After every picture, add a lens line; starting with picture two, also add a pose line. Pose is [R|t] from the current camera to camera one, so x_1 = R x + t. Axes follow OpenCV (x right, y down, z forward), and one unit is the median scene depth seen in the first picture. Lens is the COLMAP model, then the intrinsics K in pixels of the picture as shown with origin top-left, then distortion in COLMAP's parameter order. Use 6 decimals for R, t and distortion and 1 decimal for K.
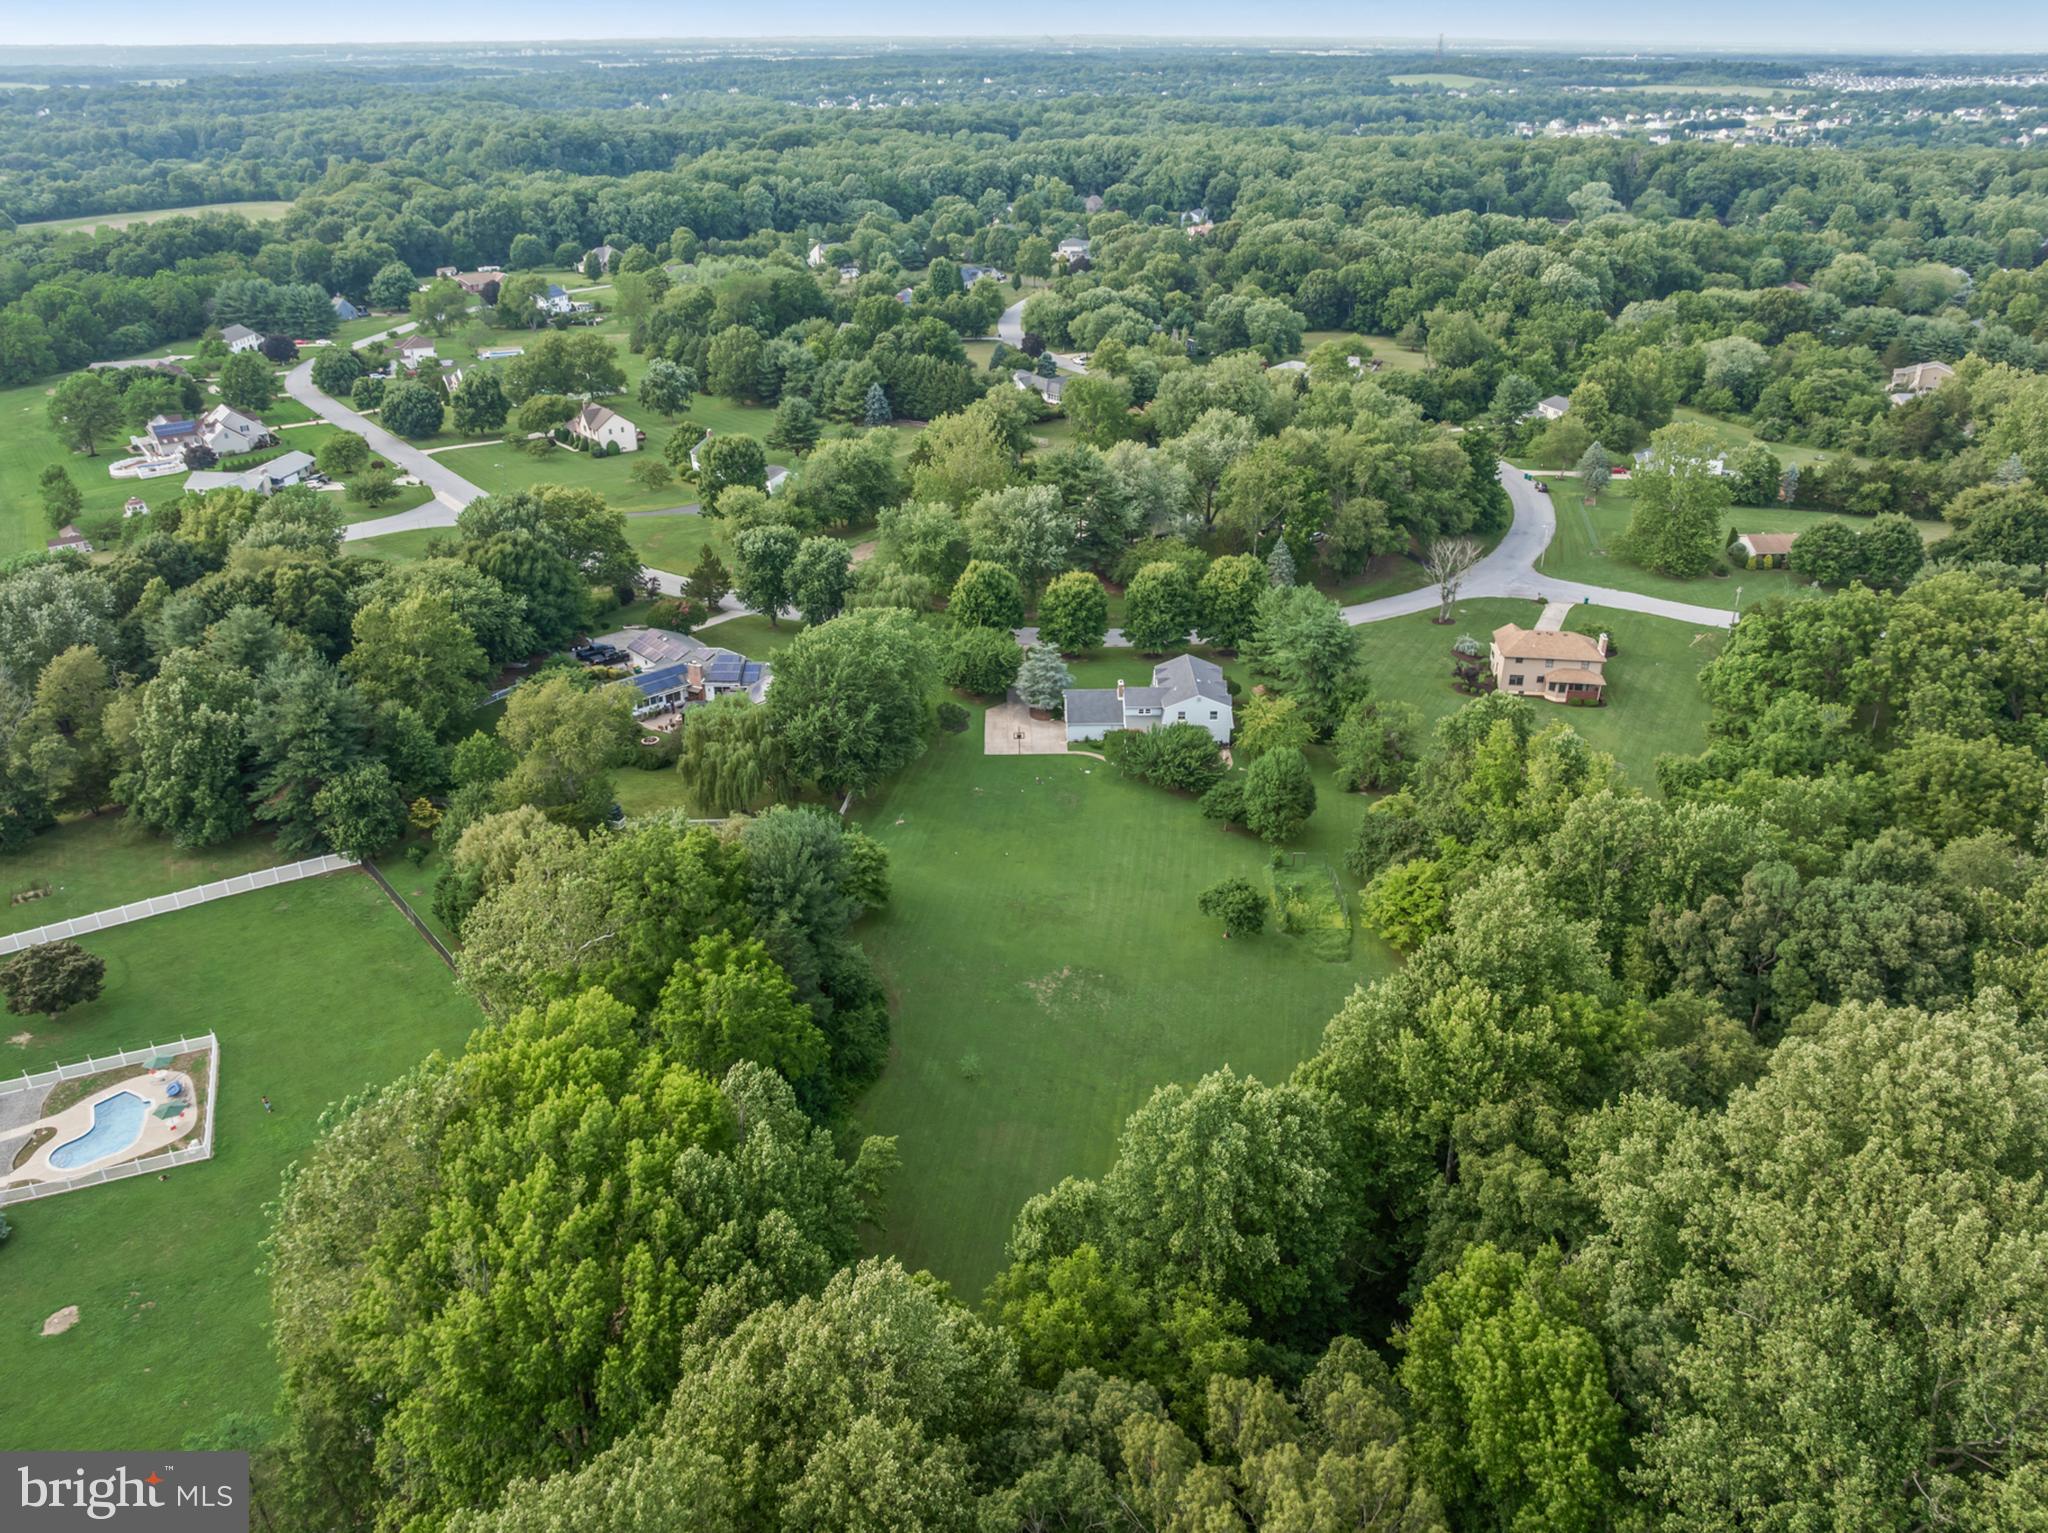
lens RADIAL K [[1440.1, 0, 1012.0], [0, 1440.1, 767.5], [0, 0, 1]] dist [-0.041222, 0.018294]
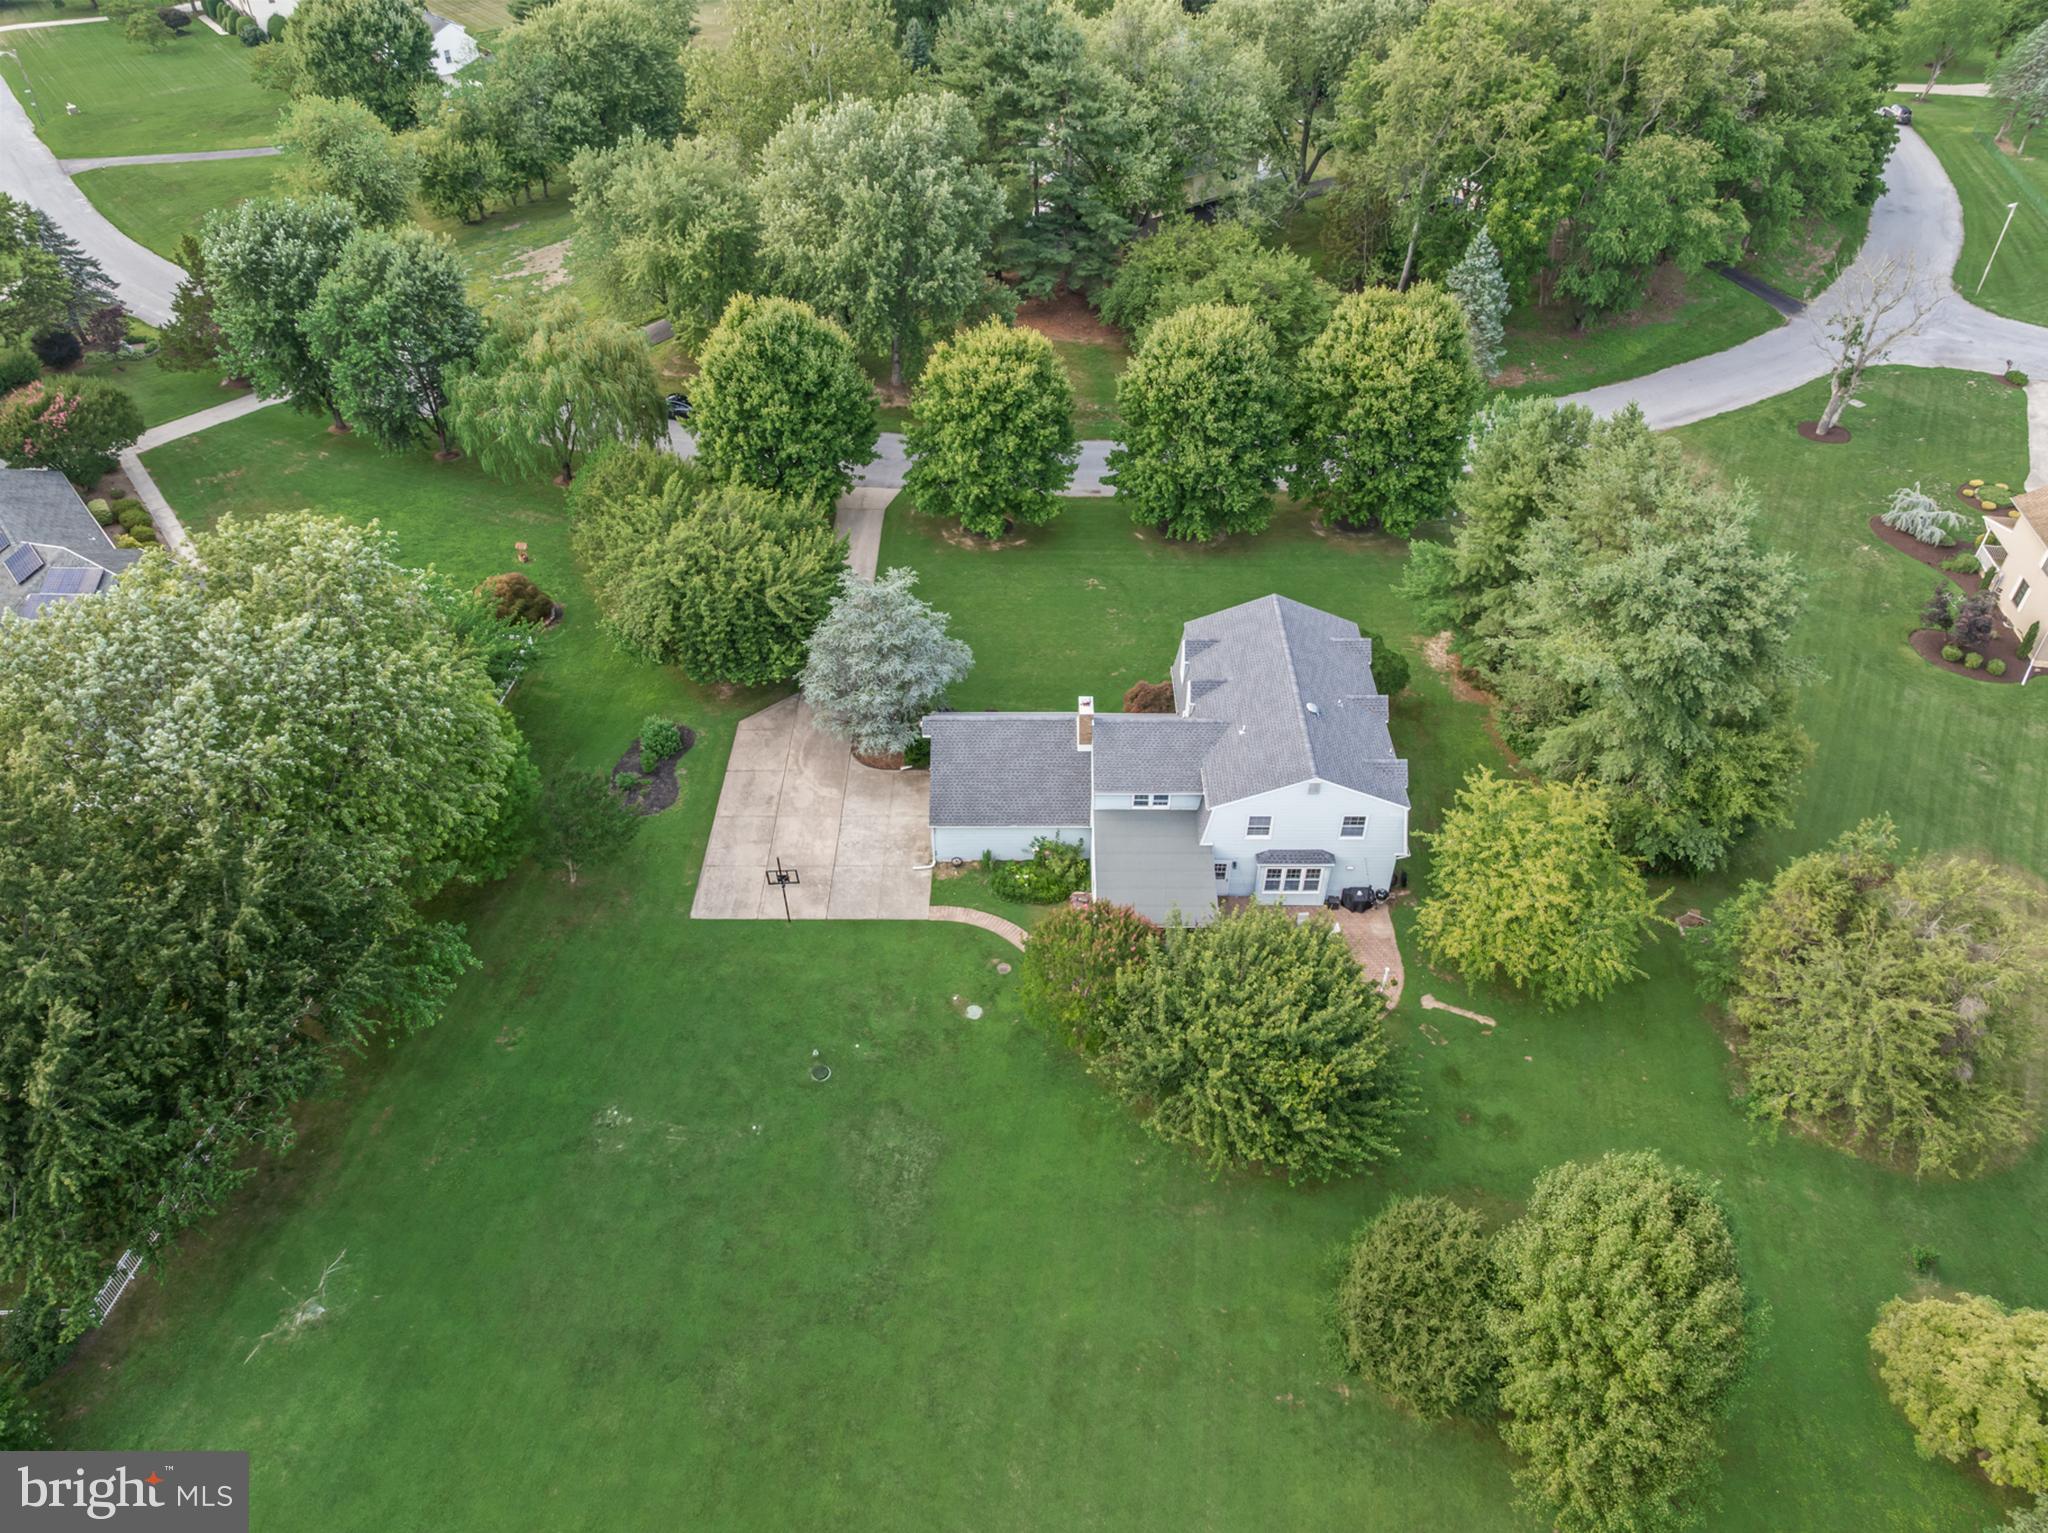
lens RADIAL K [[1440.1, 0, 1021.9], [0, 1440.1, 774.7], [0, 0, 1]] dist [-0.041222, 0.018294]
pose [[0.999923, 0.011854, -0.003624, 0.054469], [-0.010614, 0.969827, 0.243562, -0.112256], [0.006402, -0.243505, 0.969878, 0.582876]]
